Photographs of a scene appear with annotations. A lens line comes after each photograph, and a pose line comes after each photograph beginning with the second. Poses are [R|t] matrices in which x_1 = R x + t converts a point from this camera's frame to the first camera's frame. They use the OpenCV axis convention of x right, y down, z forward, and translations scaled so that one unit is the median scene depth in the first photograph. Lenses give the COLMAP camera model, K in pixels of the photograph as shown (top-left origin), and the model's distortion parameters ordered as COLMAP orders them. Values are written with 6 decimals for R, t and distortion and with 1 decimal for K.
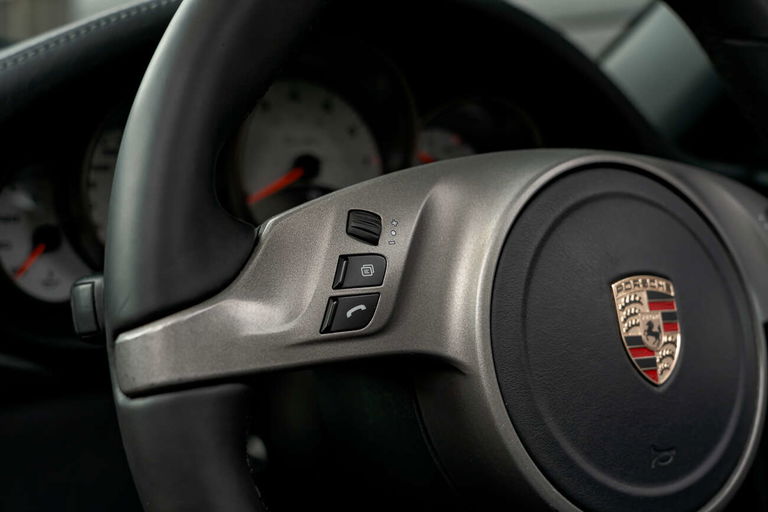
lens RADIAL K [[983.8, 0, 383.6], [0, 983.8, 256.3], [0, 0, 1]] dist [-0.022223, 0.000000]
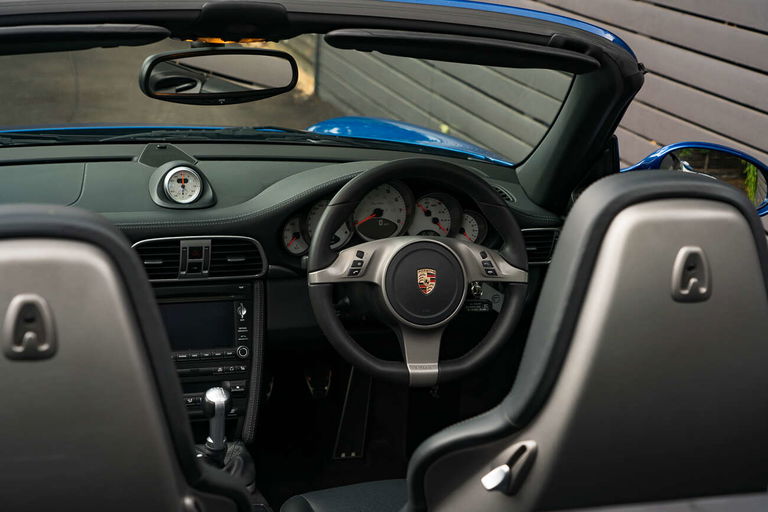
lens RADIAL K [[1437.3, 0, 384.0], [0, 1437.3, 256.3], [0, 0, 1]] dist [-0.040272, 0.000000]
pose [[0.964973, 0.107980, -0.239095, 1.778634], [-0.075416, 0.987075, 0.141408, -1.026381], [0.251274, -0.118424, 0.960644, -5.745754]]
